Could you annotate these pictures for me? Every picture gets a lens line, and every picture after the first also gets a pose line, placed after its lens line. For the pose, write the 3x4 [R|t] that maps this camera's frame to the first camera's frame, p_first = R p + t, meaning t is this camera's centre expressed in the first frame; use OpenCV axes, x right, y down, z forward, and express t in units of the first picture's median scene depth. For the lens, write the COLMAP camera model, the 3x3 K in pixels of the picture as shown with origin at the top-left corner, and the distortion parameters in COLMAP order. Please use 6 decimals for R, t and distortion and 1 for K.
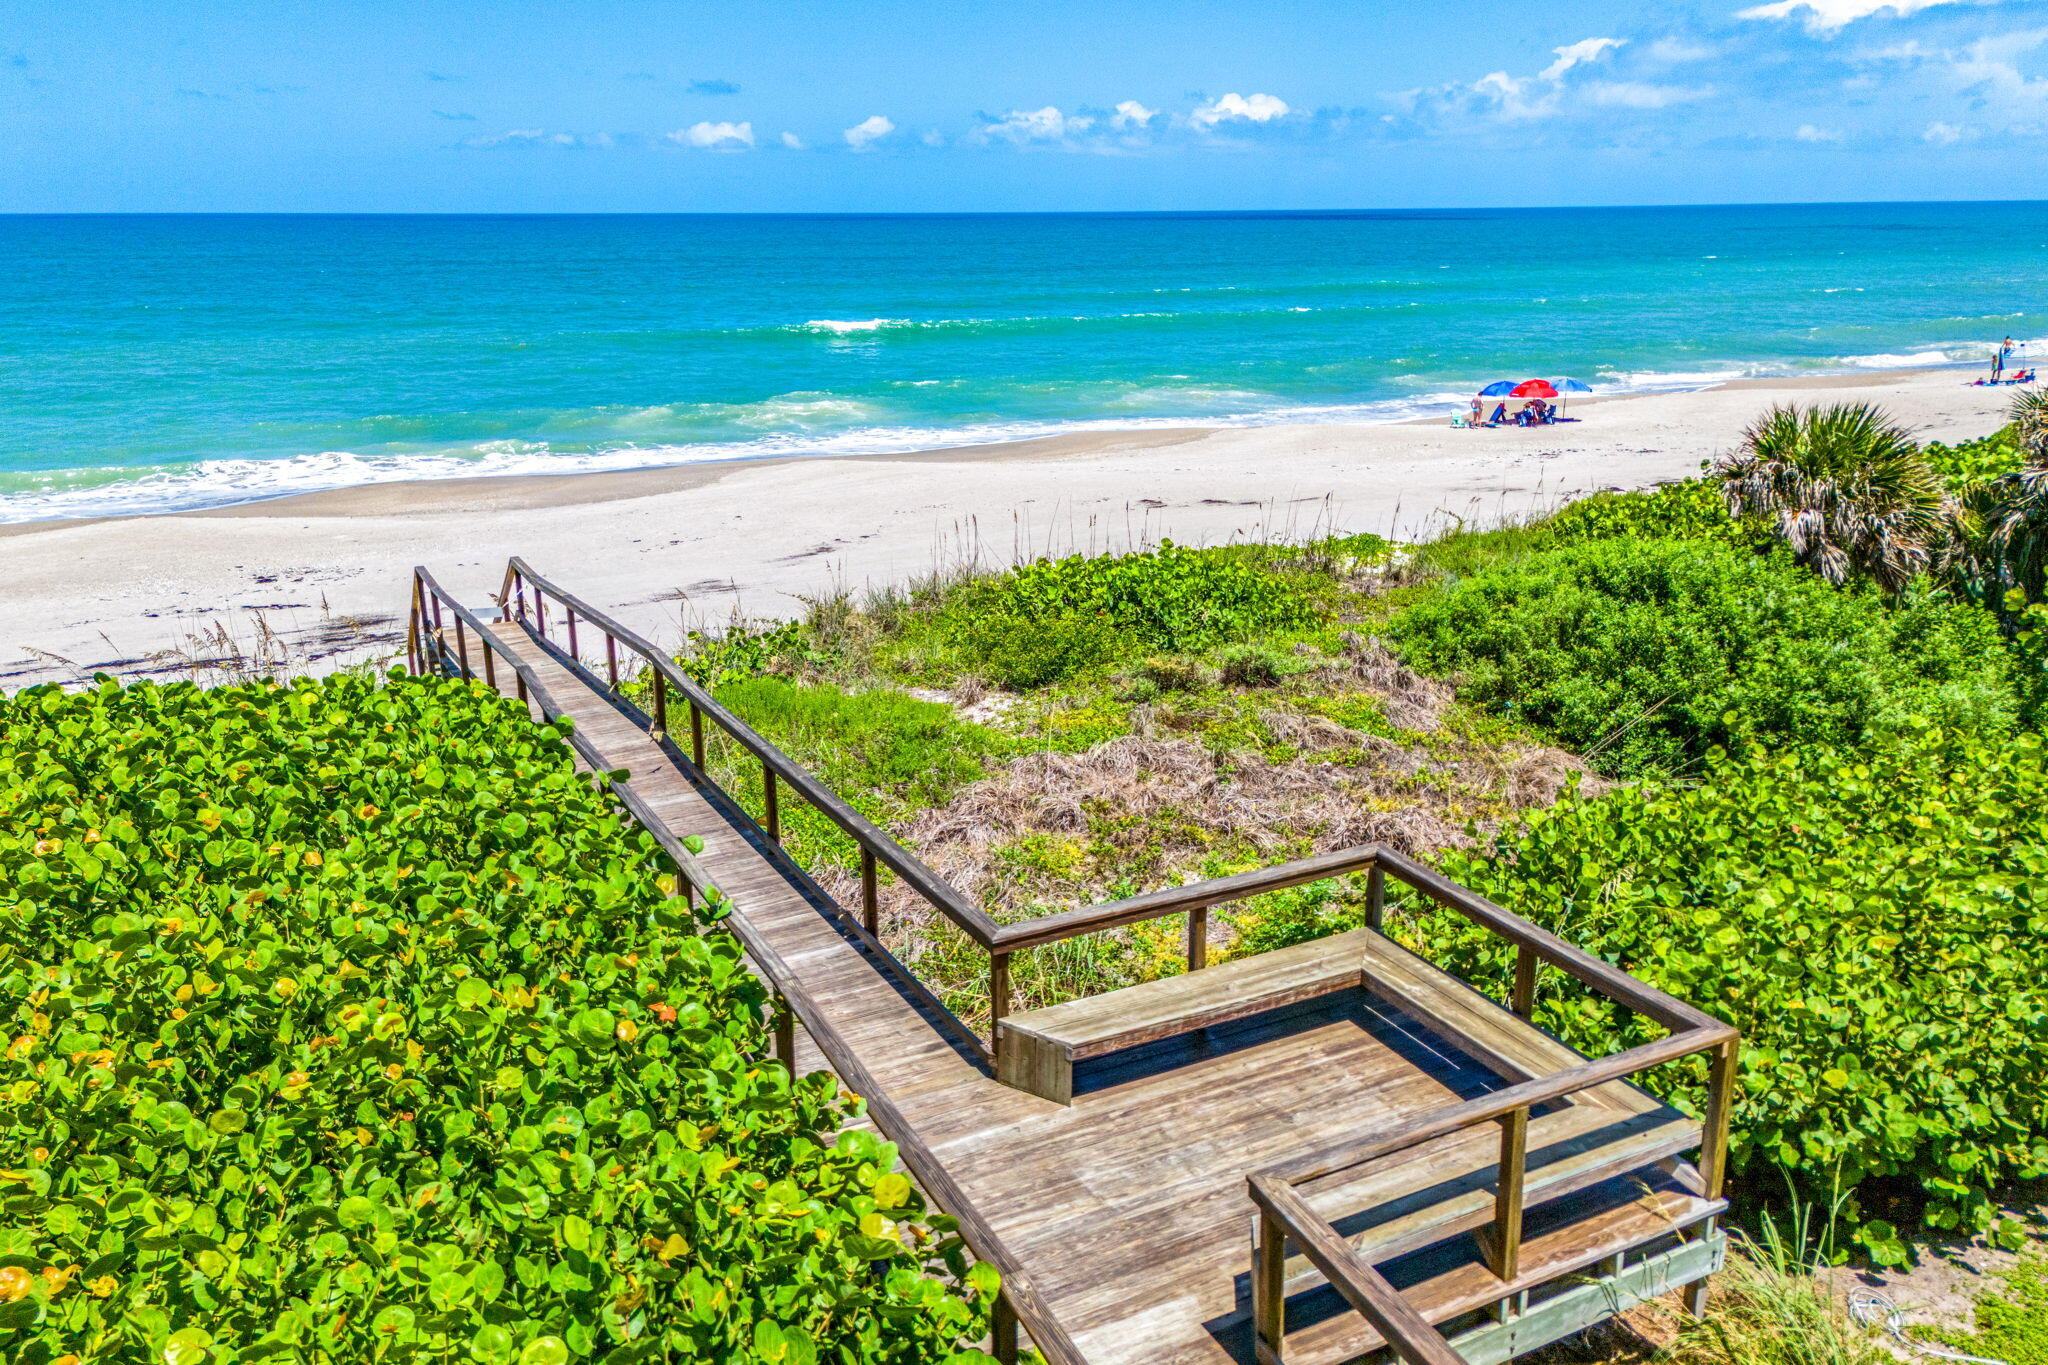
lens RADIAL K [[1518.3, 0, 1023.3], [0, 1518.3, 680.7], [0, 0, 1]] dist [0.014488, 0.006041]
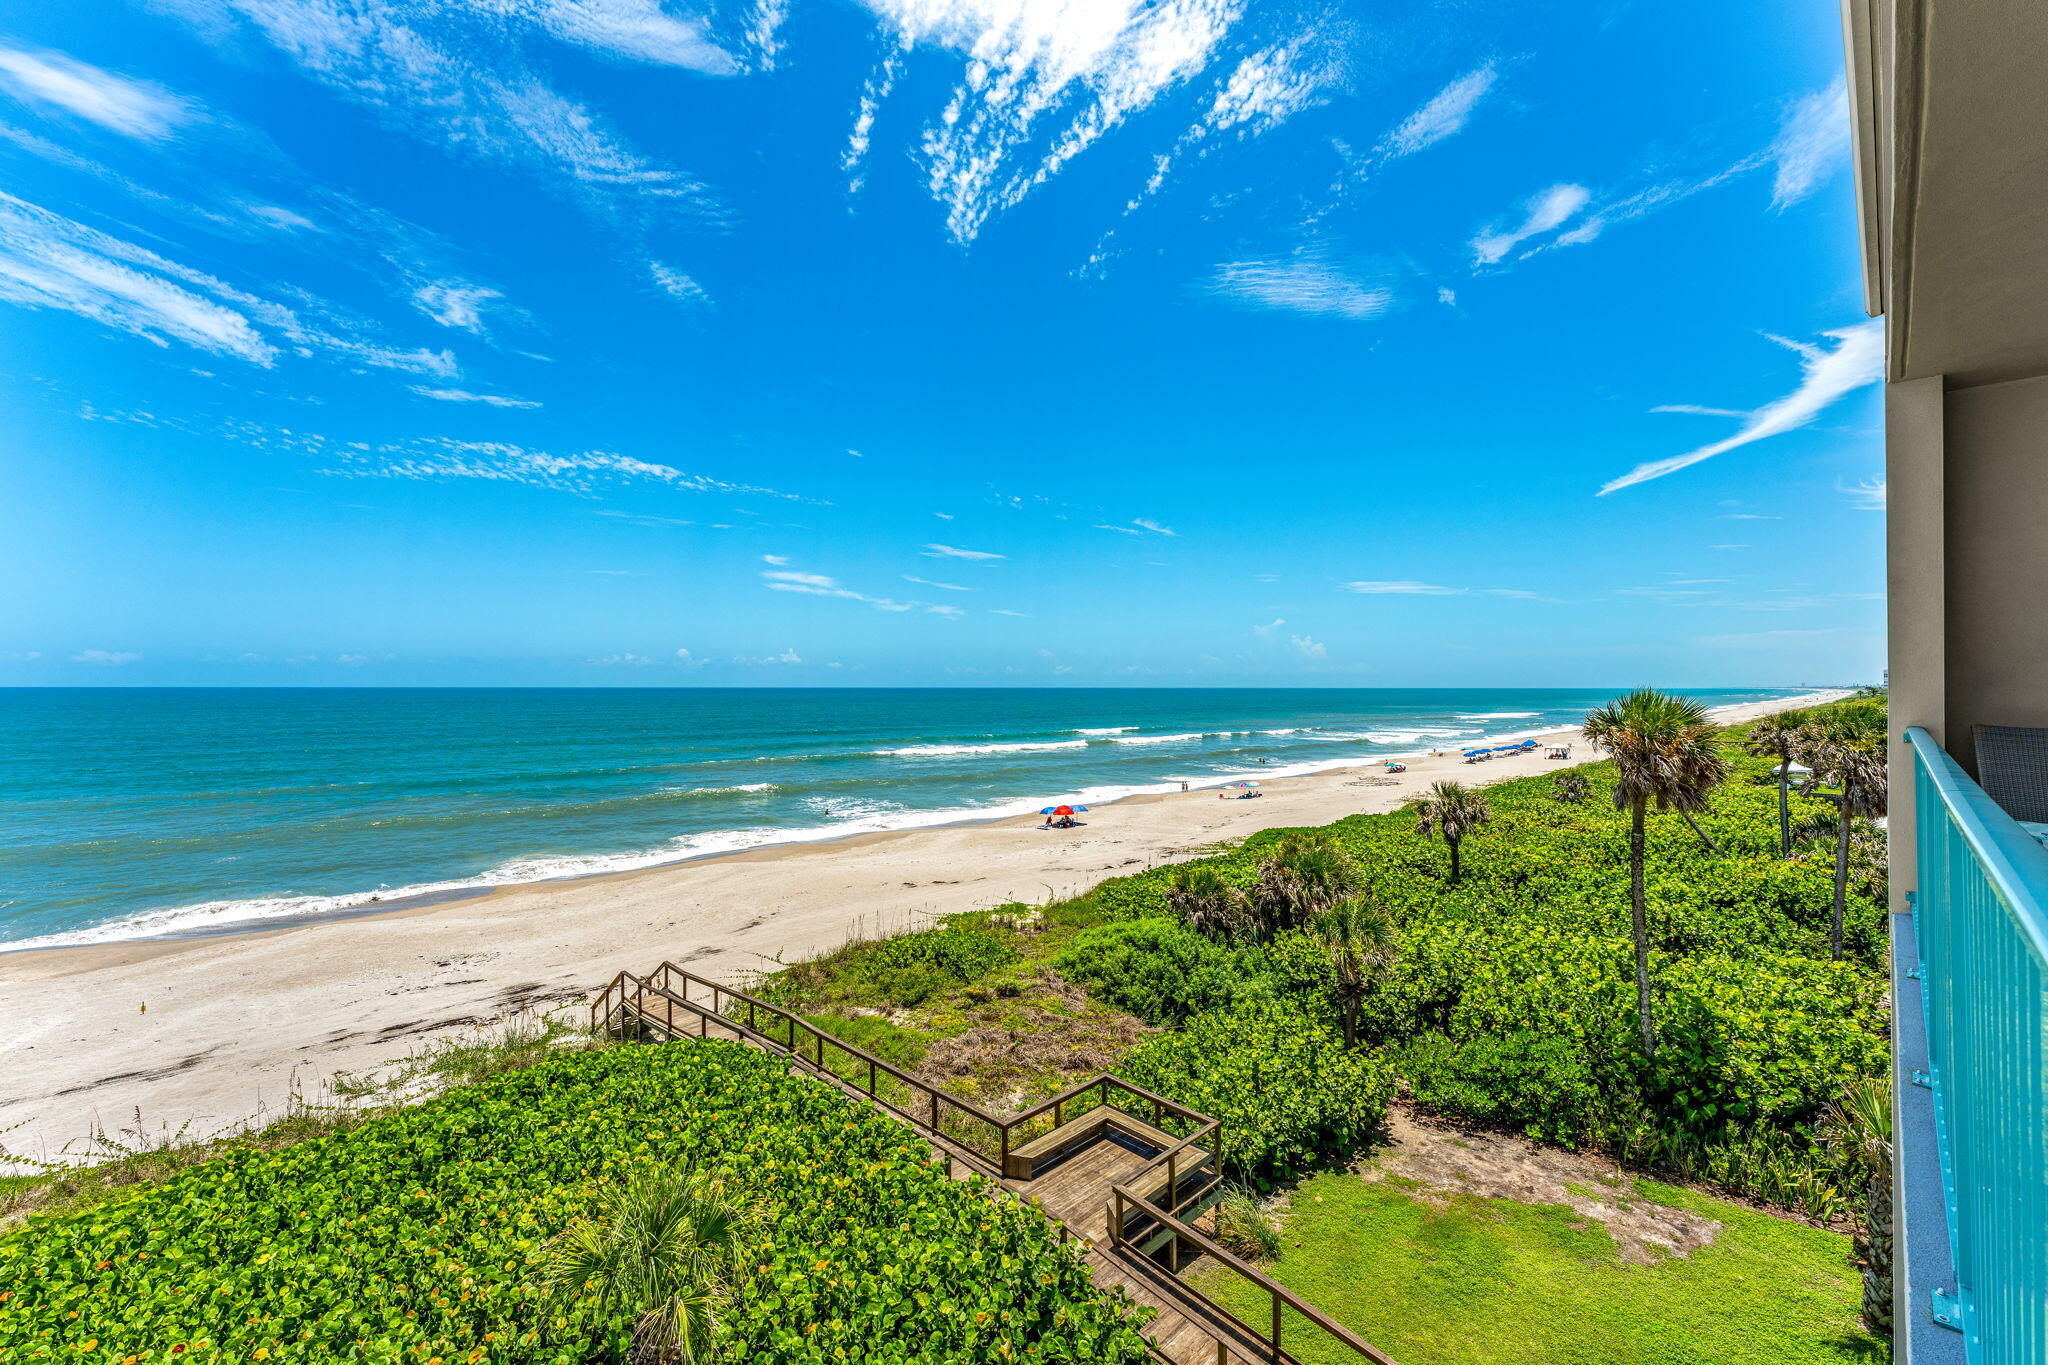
lens RADIAL K [[823.0, 0, 1027.5], [0, 823.0, 690.2], [0, 0, 1]] dist [0.001195, 0.000435]
pose [[0.953821, 0.007399, 0.300285, -0.269419], [0.079874, 0.957457, -0.277302, -0.118505], [-0.289562, 0.288482, 0.912651, -0.450947]]
